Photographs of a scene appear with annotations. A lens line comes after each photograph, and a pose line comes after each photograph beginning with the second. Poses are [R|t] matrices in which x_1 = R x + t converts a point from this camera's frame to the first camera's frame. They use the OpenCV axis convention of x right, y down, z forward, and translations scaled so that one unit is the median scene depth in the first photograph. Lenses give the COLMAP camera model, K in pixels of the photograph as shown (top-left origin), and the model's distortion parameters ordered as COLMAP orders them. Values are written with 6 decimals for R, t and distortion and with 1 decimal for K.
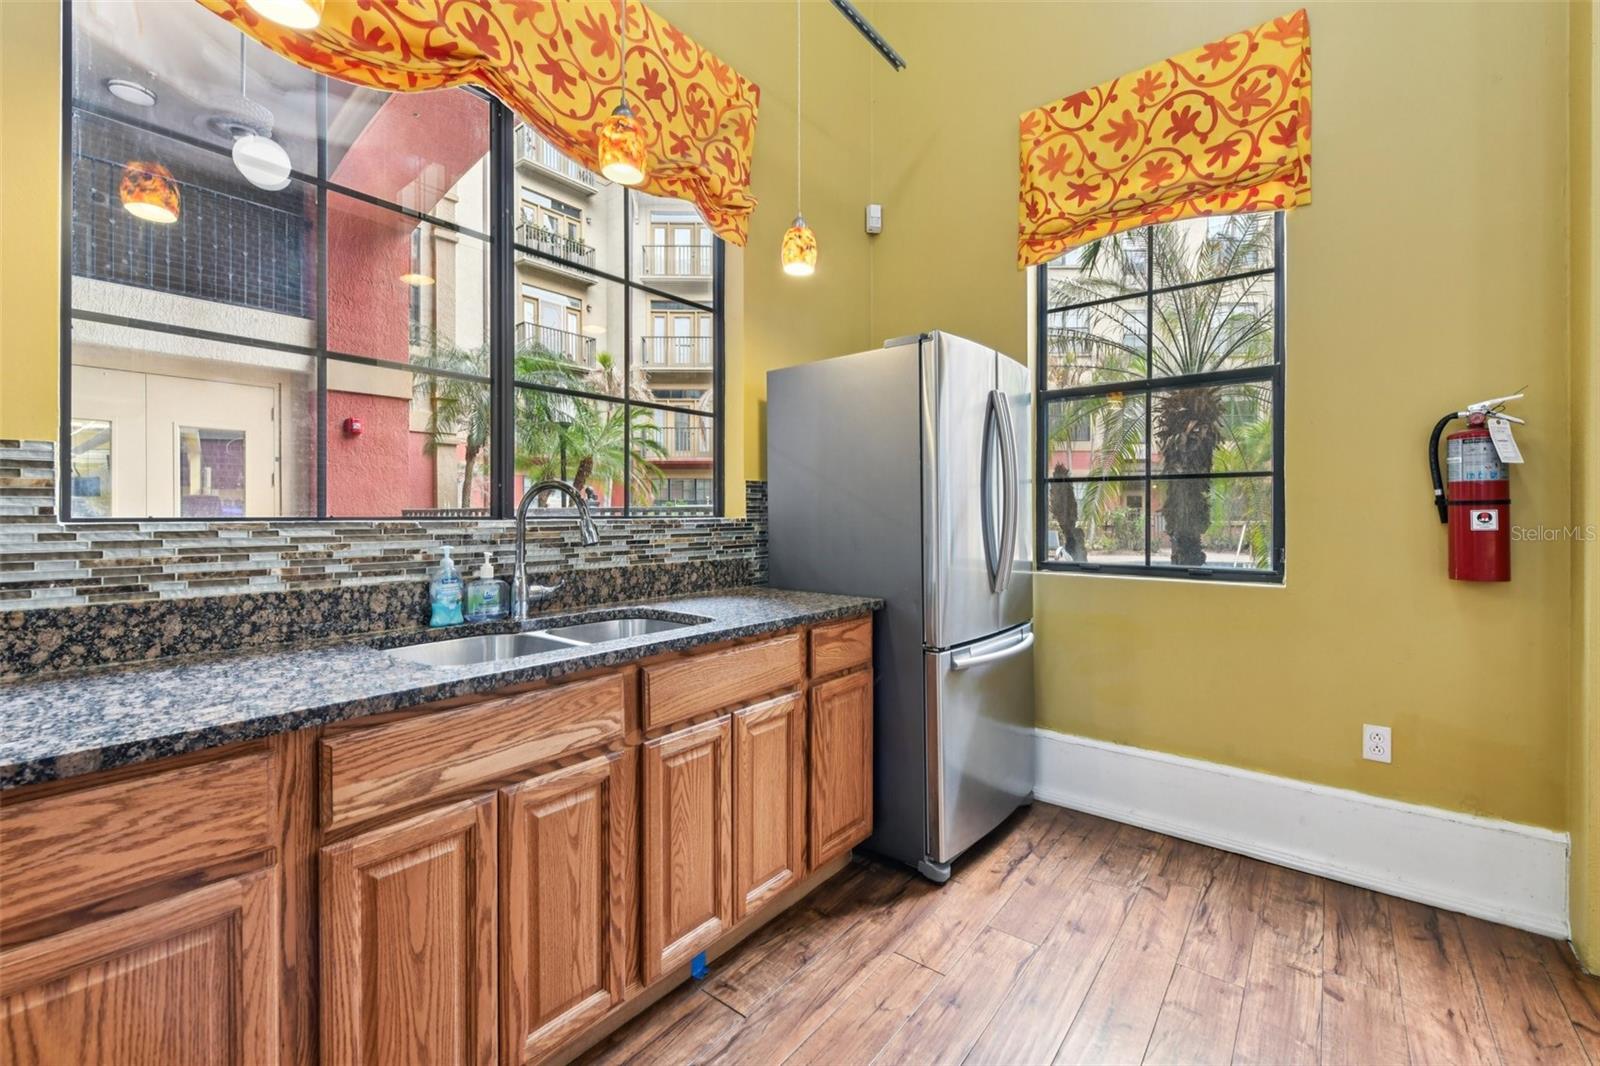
lens RADIAL K [[625.6, 0, 785.9], [0, 625.6, 525.5], [0, 0, 1]] dist [-0.006177, -0.000789]
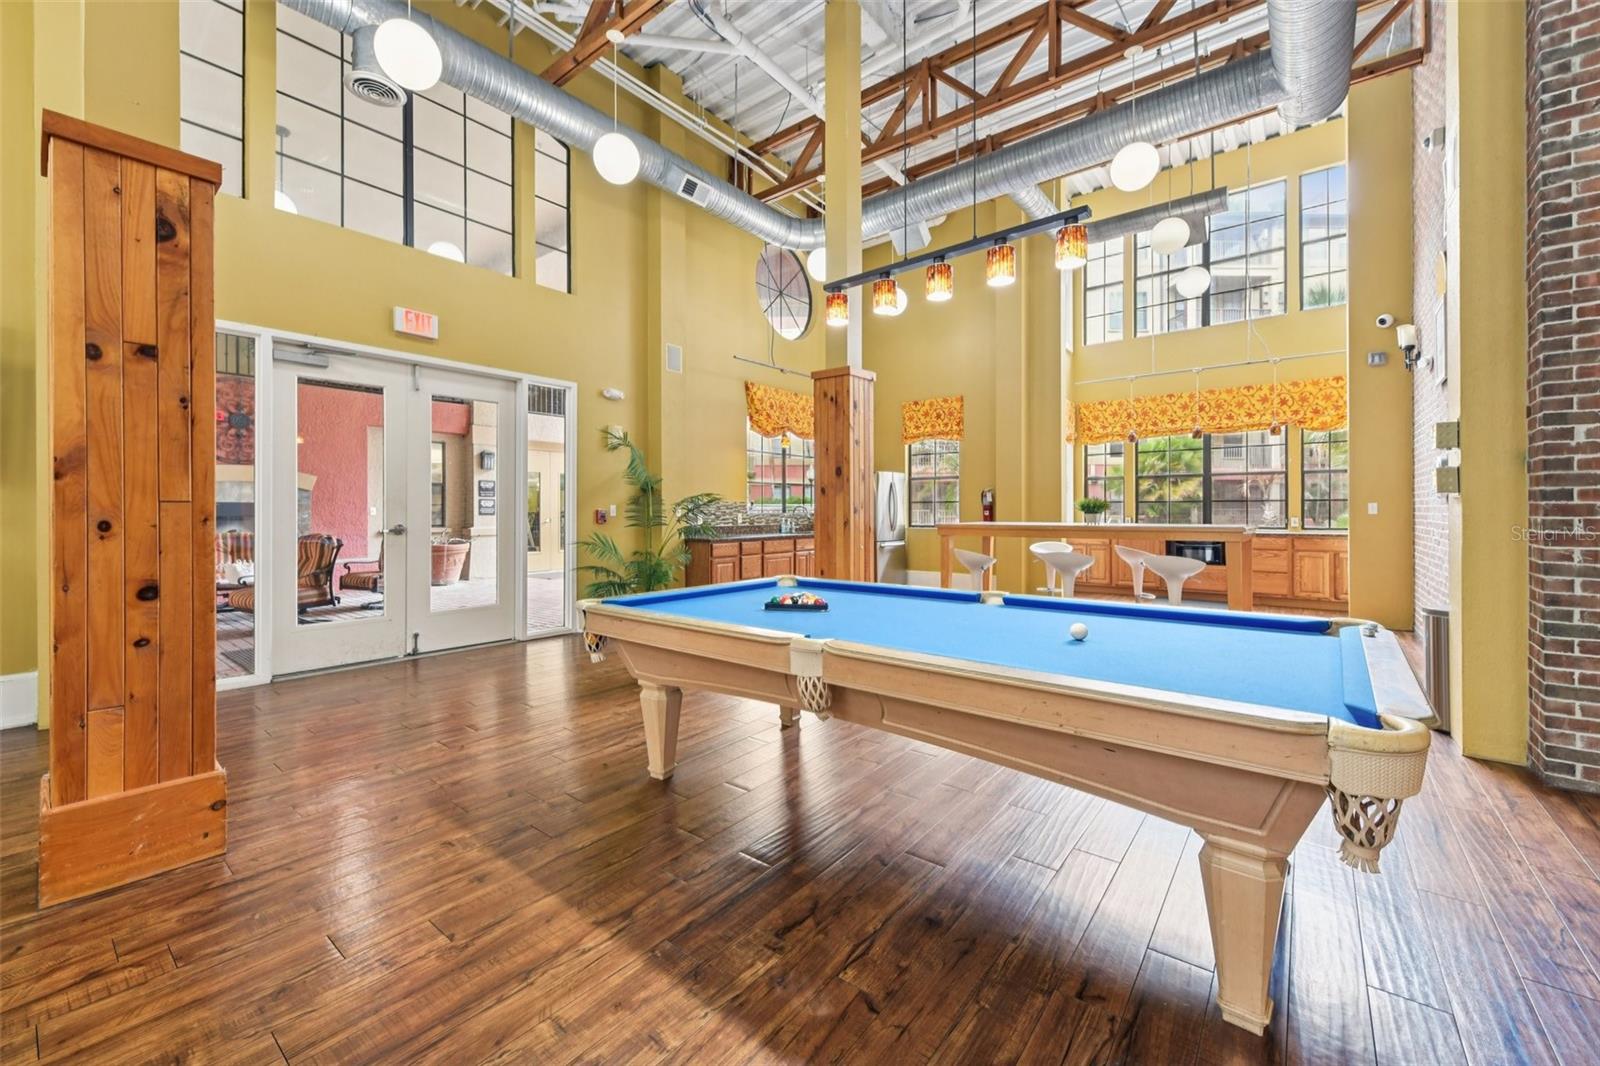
lens RADIAL K [[632.3, 0, 793.7], [0, 632.3, 516.0], [0, 0, 1]] dist [0.002572, -0.000344]
pose [[0.999884, -0.003667, 0.014761, -0.504743], [0.003820, 0.999939, -0.010339, 0.066409], [-0.014722, 0.010395, 0.999838, -4.216157]]
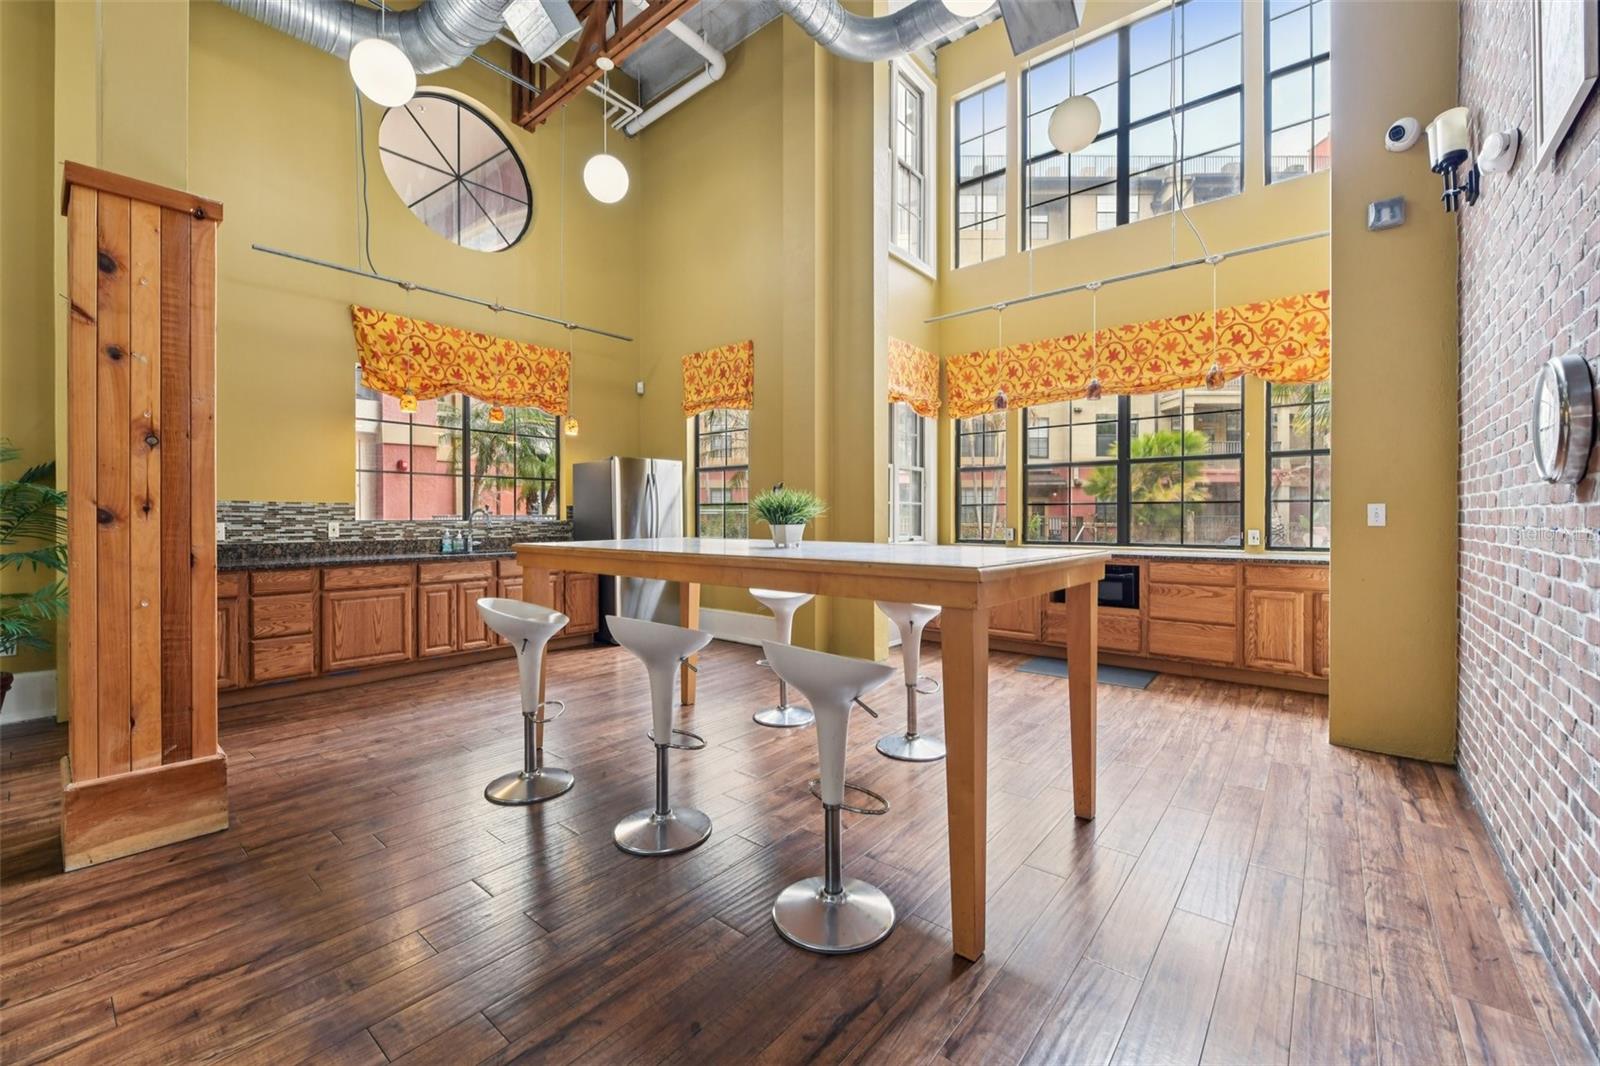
lens RADIAL K [[625.6, 0, 810.4], [0, 625.6, 527.7], [0, 0, 1]] dist [-0.006177, -0.000789]
pose [[0.999996, -0.001513, -0.002243, 1.379438], [0.001512, 0.999999, -0.000680, 0.031060], [0.002244, 0.000676, 0.999997, -2.290287]]
